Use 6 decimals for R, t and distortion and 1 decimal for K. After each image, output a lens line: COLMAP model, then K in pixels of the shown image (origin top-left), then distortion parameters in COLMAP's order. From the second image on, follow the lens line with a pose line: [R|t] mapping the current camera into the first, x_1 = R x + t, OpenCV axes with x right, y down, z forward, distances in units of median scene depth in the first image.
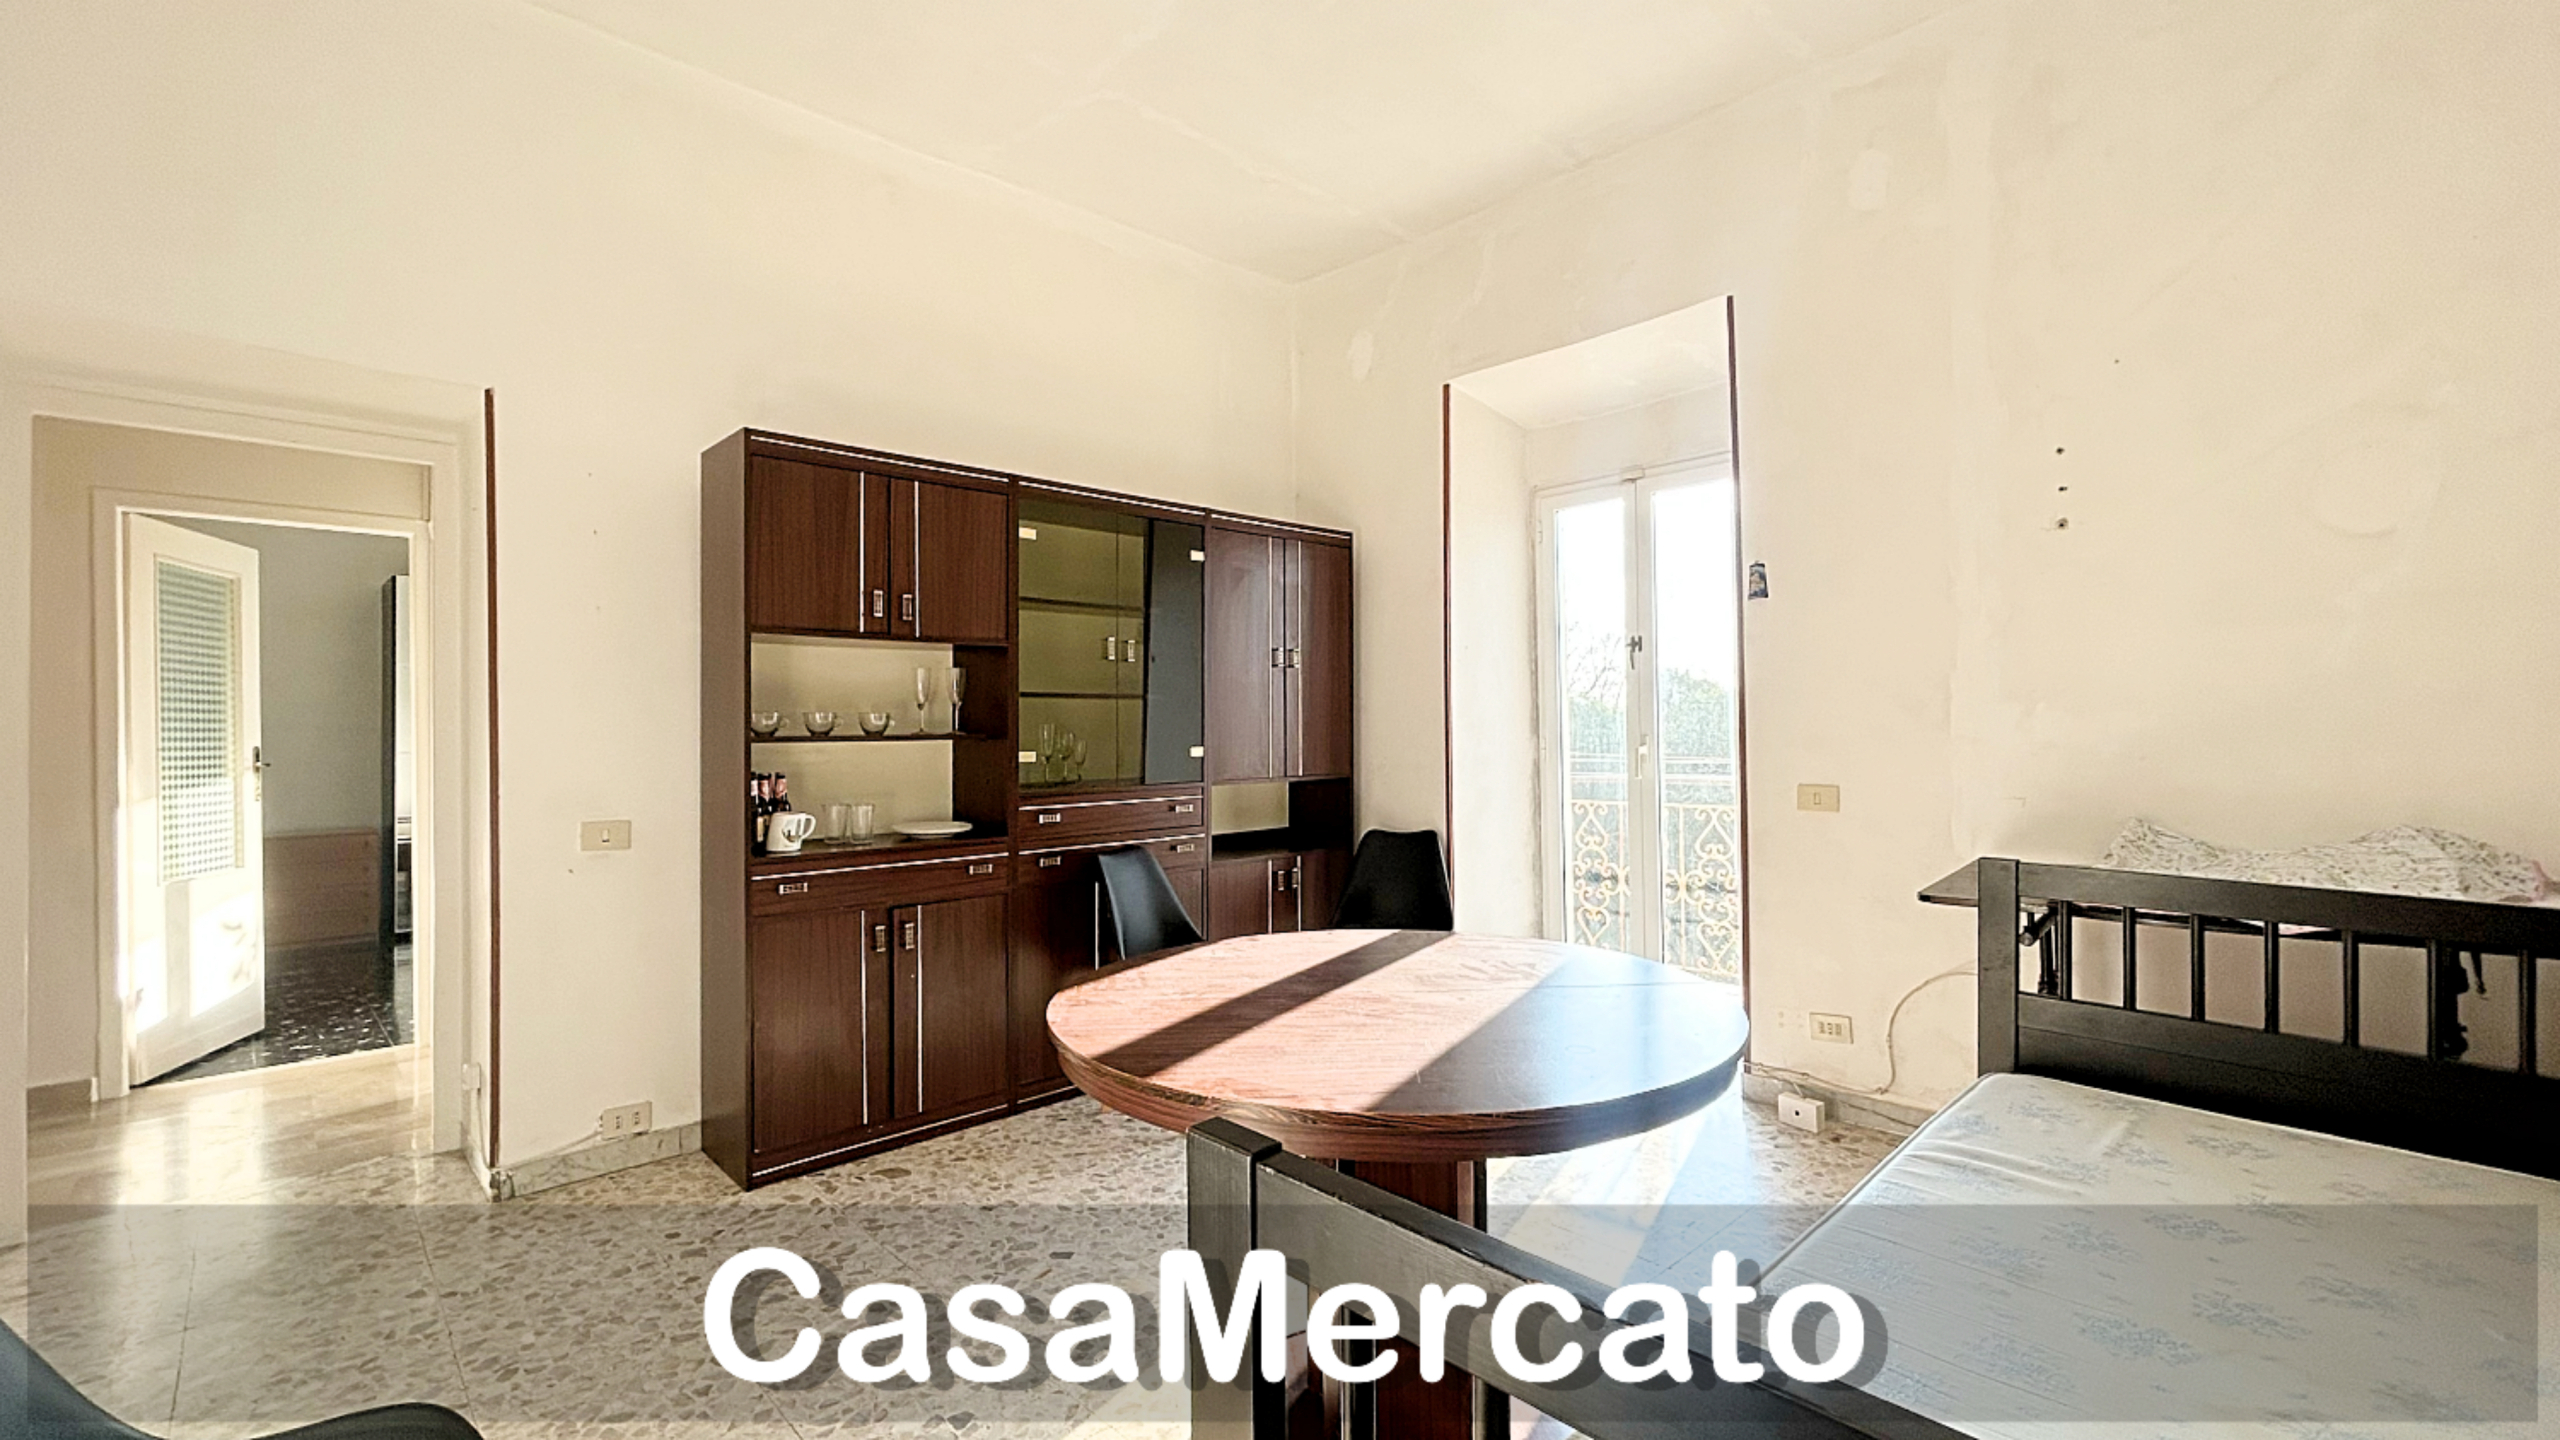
lens RADIAL K [[1084.1, 0, 1276.8], [0, 1084.1, 715.9], [0, 0, 1]] dist [-0.004437, 0.001243]
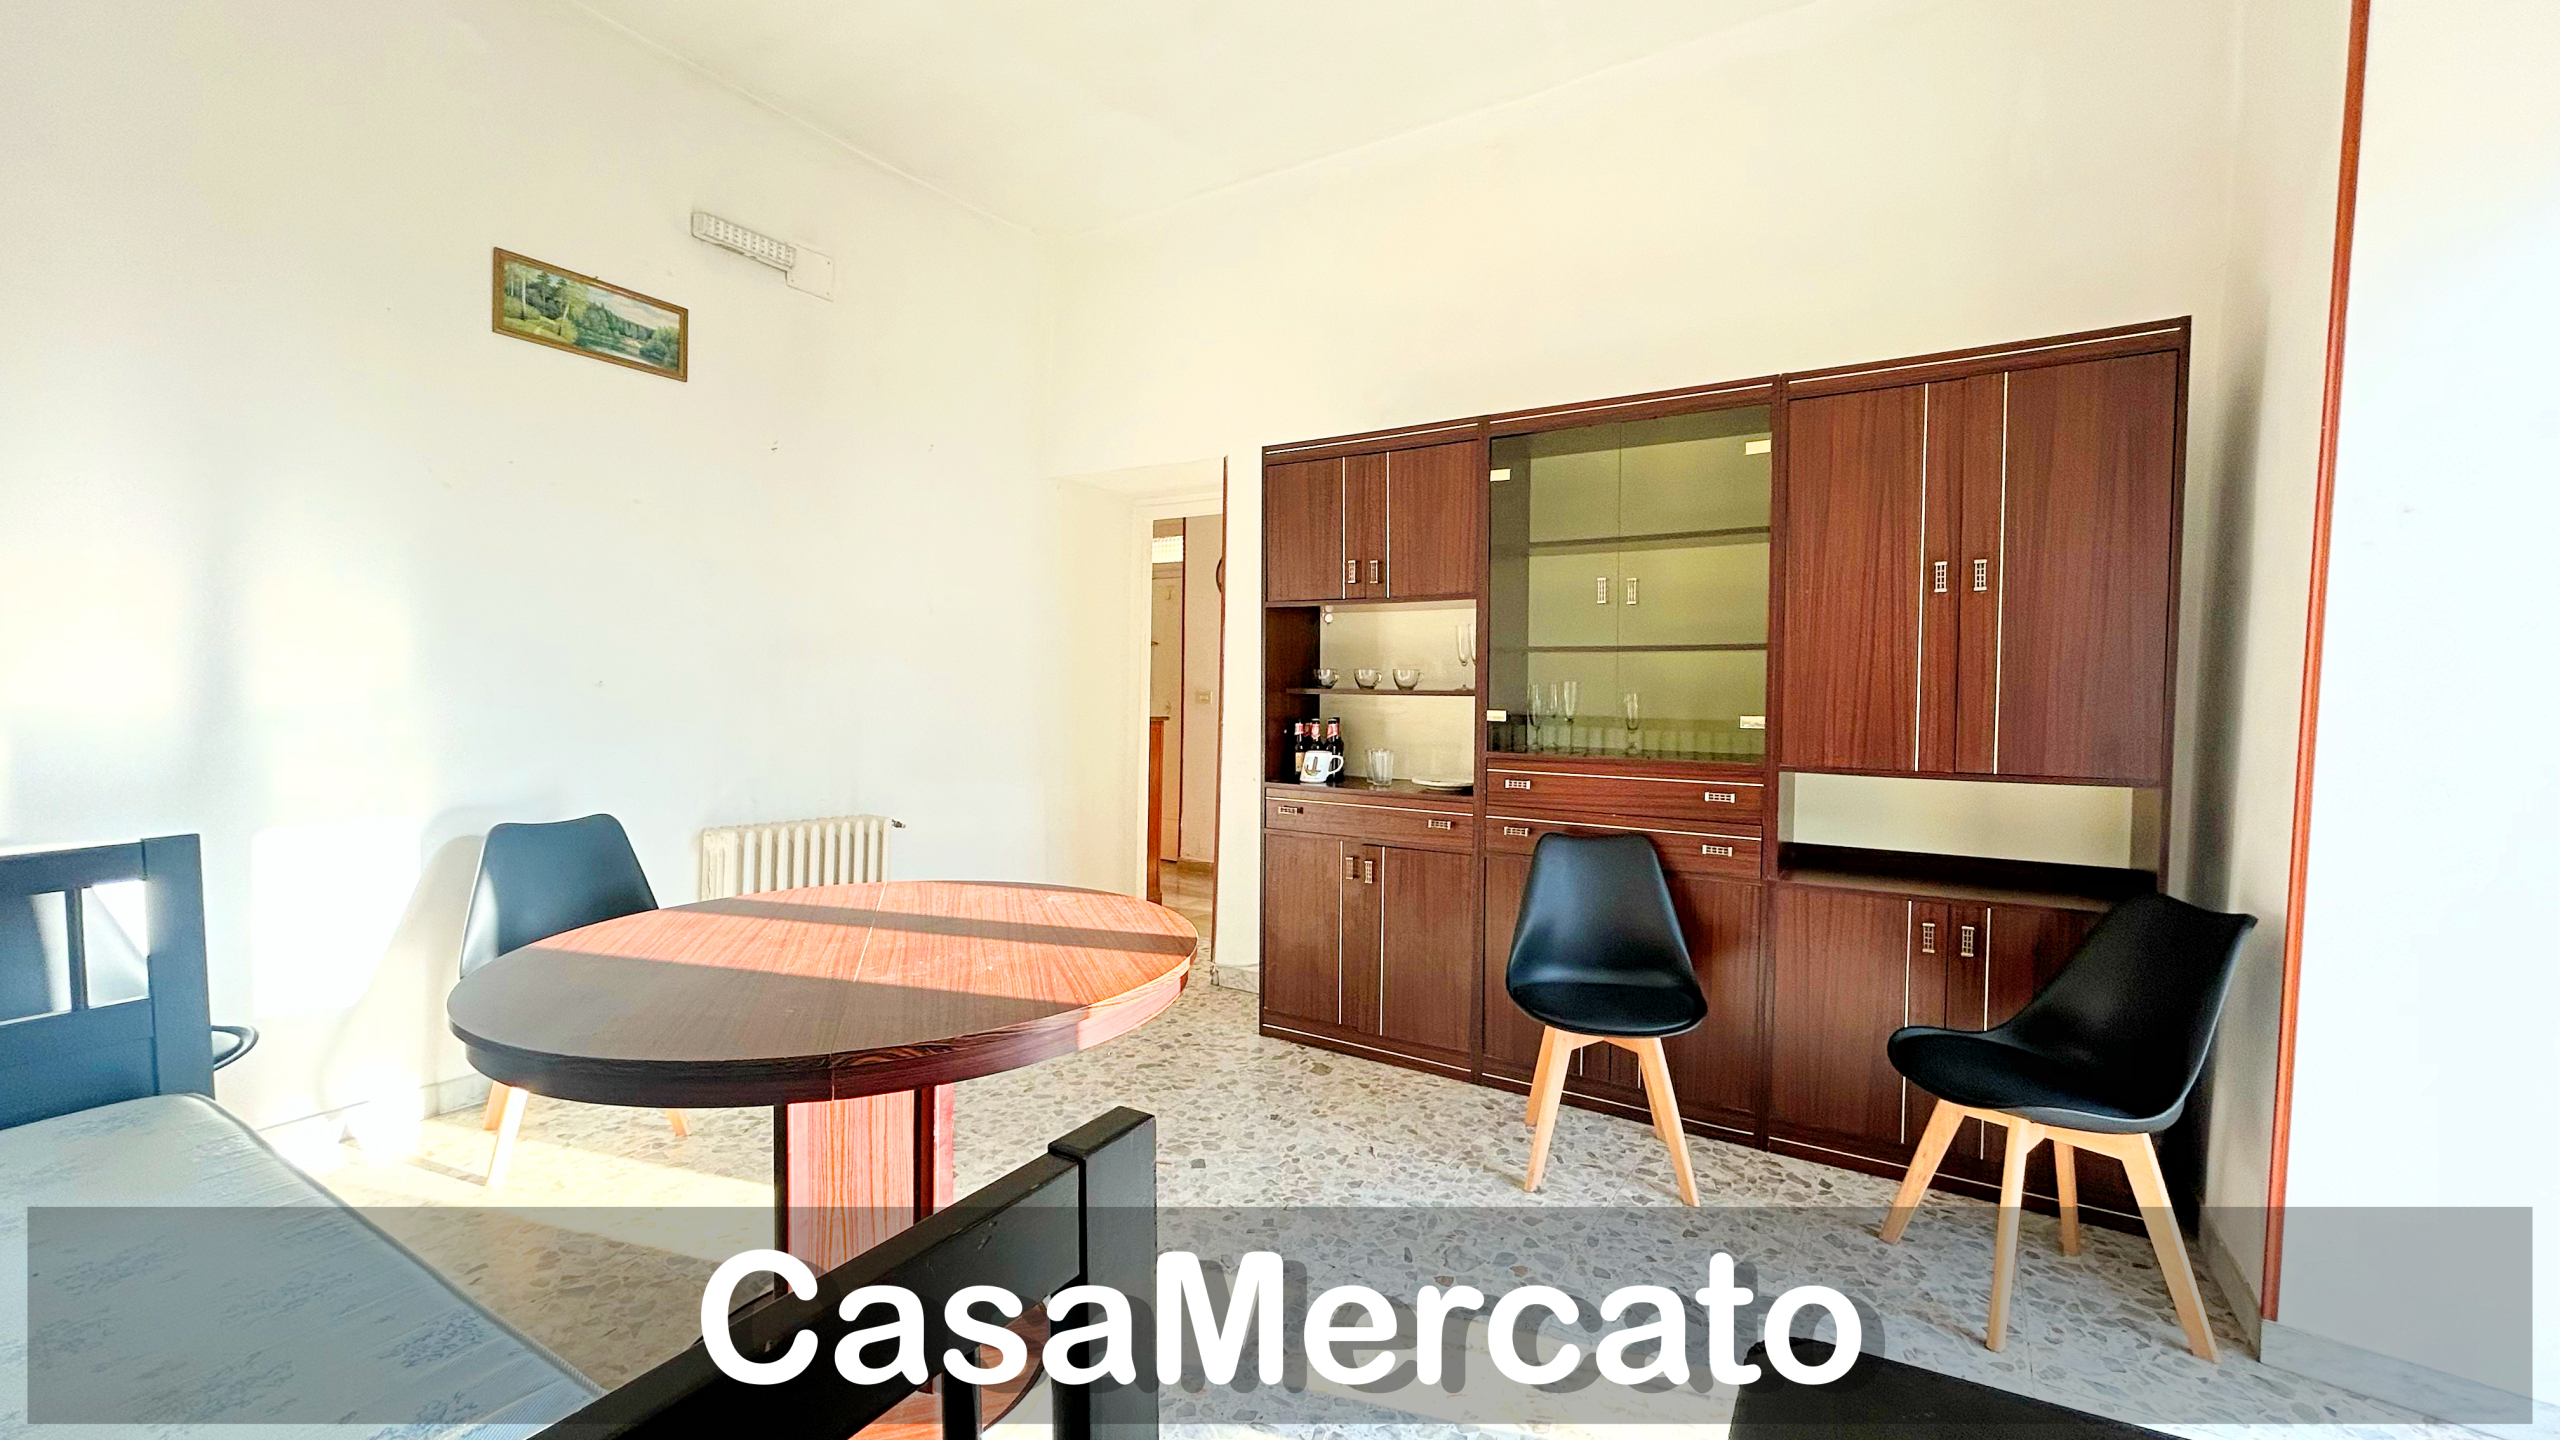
lens RADIAL K [[1025.6, 0, 1277.2], [0, 1025.6, 716.0], [0, 0, 1]] dist [-0.000389, 0.000115]
pose [[0.239346, 0.040488, -0.970090, 0.578581], [-0.001257, 0.999142, 0.041391, 0.001338], [0.970933, -0.008687, 0.239192, 0.596033]]
